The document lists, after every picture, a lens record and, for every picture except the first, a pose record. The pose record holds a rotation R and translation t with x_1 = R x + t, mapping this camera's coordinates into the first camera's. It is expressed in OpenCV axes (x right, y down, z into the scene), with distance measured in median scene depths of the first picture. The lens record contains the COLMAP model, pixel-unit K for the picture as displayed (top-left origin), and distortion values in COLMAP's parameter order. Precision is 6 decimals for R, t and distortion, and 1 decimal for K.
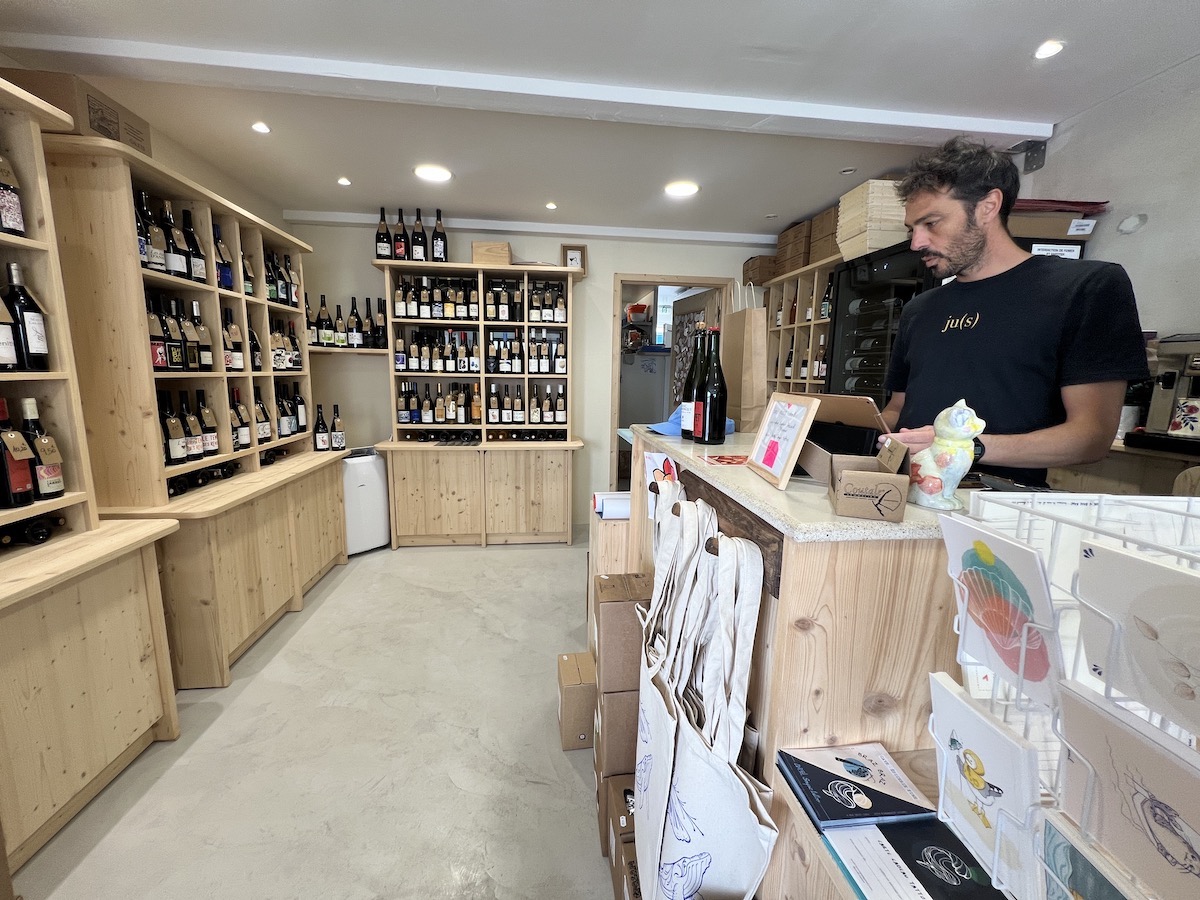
lens RADIAL K [[480.1, 0, 603.1], [0, 480.1, 448.7], [0, 0, 1]] dist [-0.008463, -0.000202]
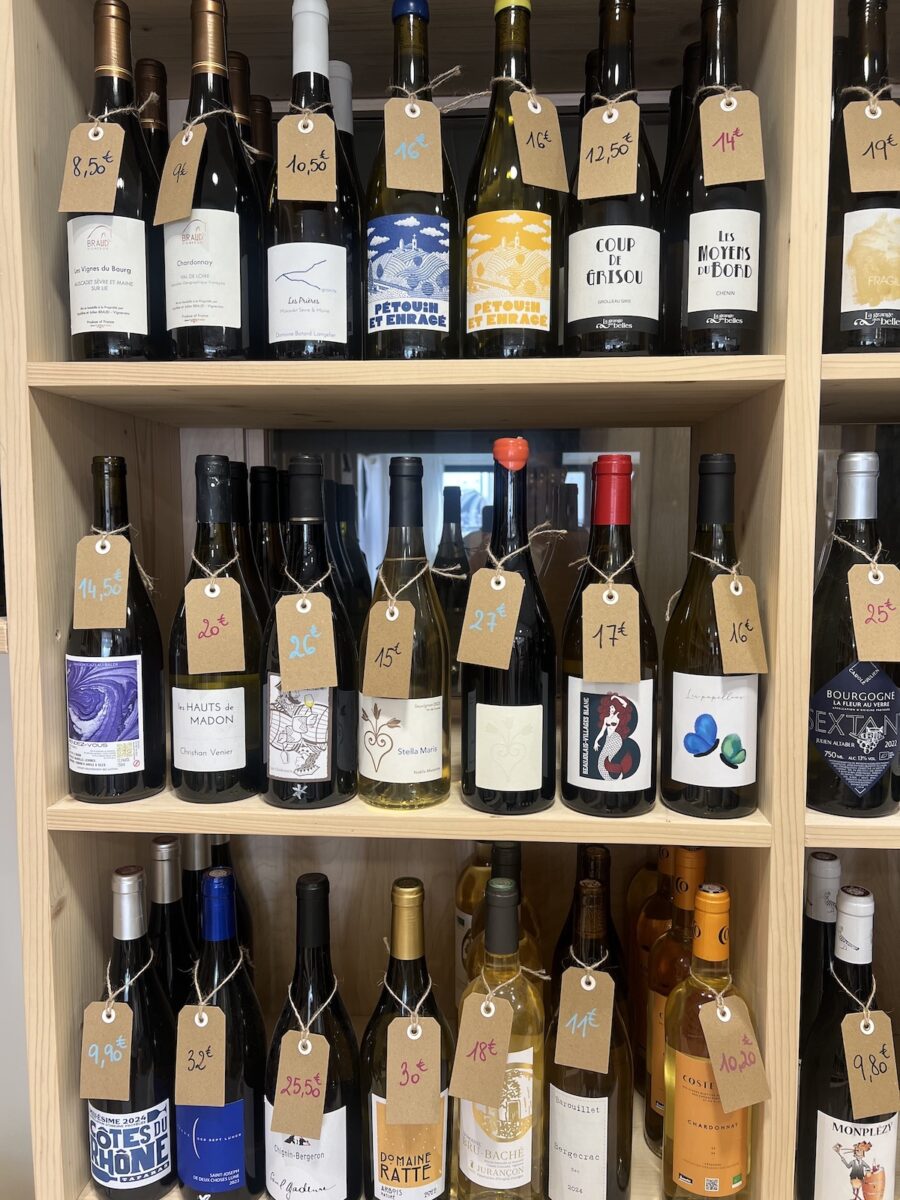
lens RADIAL K [[915.9, 0, 440.8], [0, 915.9, 592.5], [0, 0, 1]] dist [0.007444, -0.037561]
pose [[0.981627, -0.001217, -0.190807, -0.291036], [-0.009875, 0.998316, -0.057171, -0.196886], [0.190555, 0.058005, 0.979961, 0.775723]]
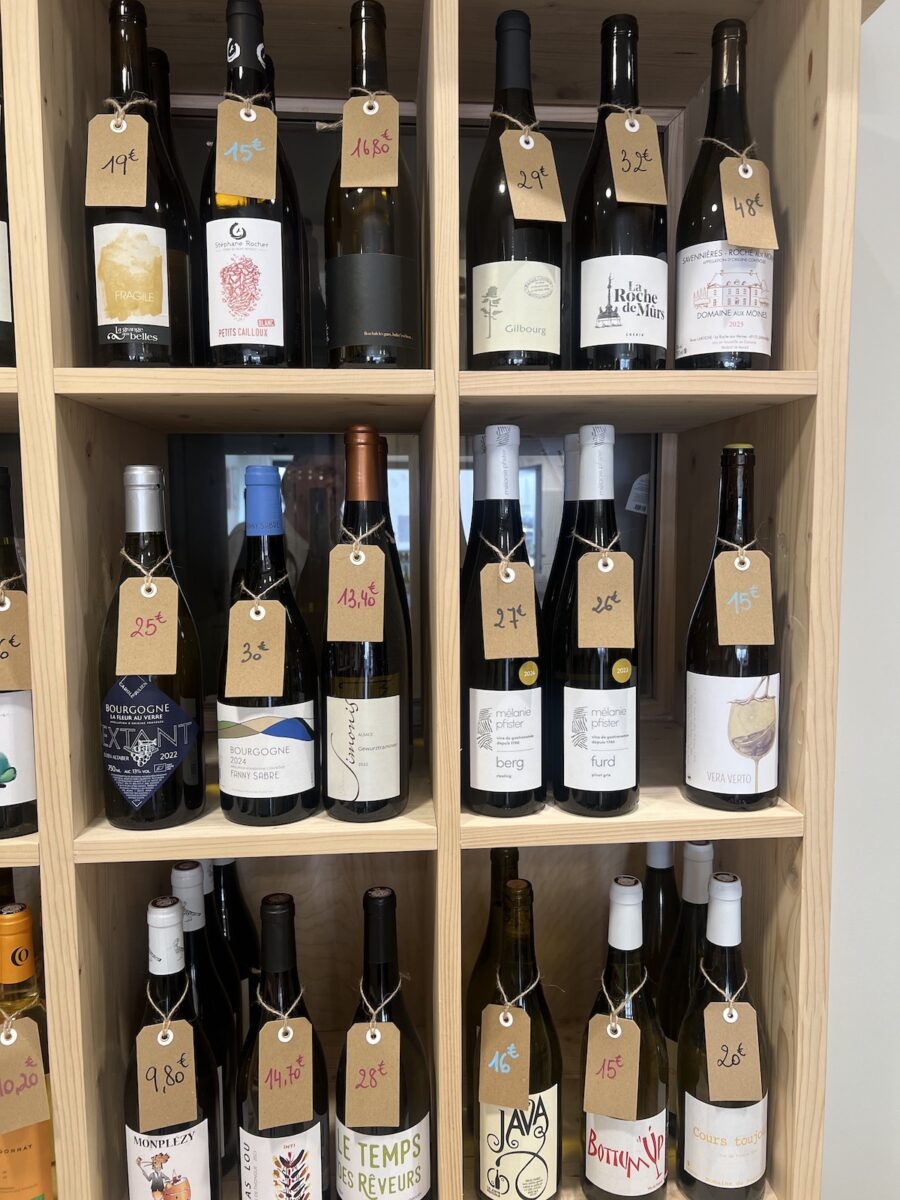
lens RADIAL K [[915.9, 0, 445.9], [0, 915.9, 602.0], [0, 0, 1]] dist [0.007444, -0.037561]
pose [[0.999512, -0.019379, -0.024503, -0.156644], [0.017950, 0.998198, -0.057252, -0.197436], [0.025568, 0.056785, 0.998059, 0.791534]]
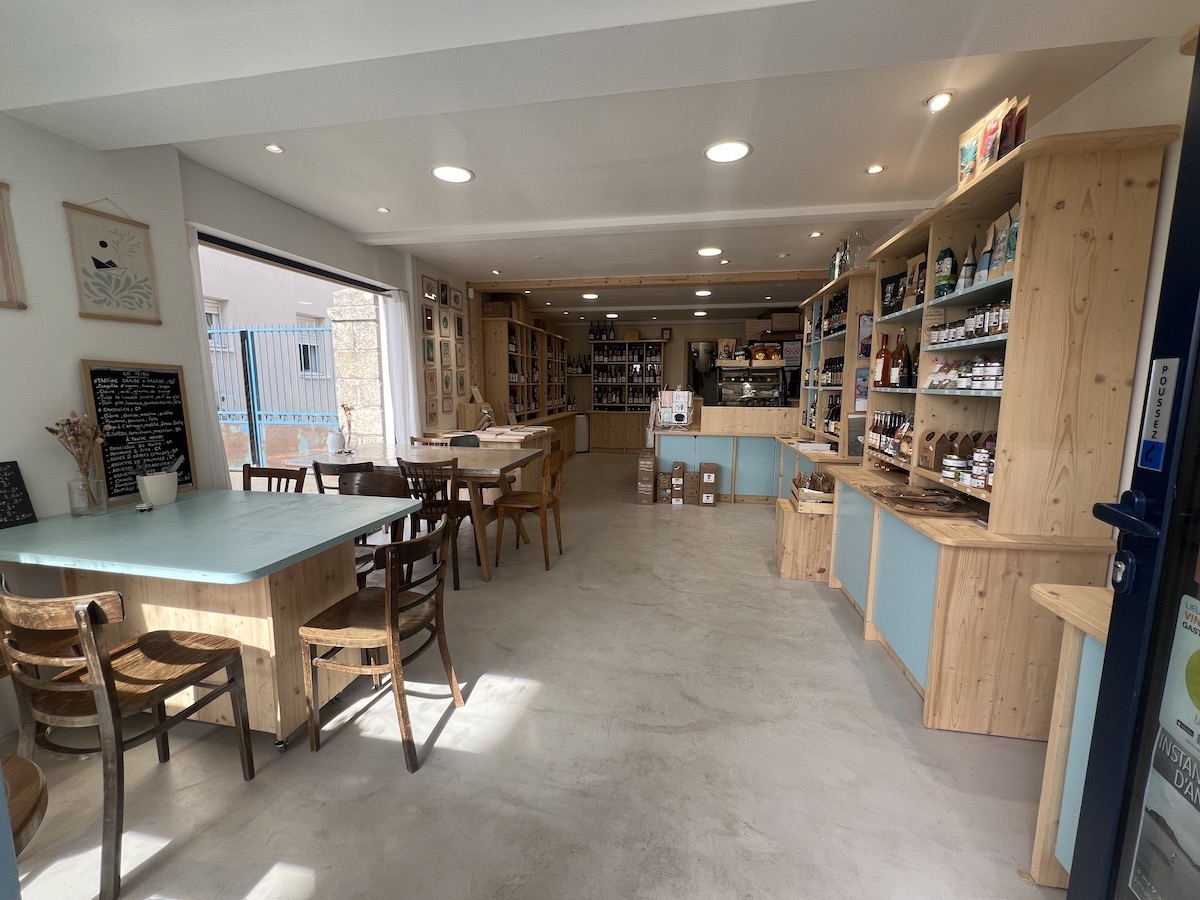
lens RADIAL K [[480.1, 0, 597.4], [0, 480.1, 450.0], [0, 0, 1]] dist [-0.008463, -0.000202]
pose [[0.955579, 0.027393, -0.293458, 0.343784], [-0.034220, 0.999249, -0.018153, 0.240256], [0.292740, 0.027389, 0.955800, -1.415310]]
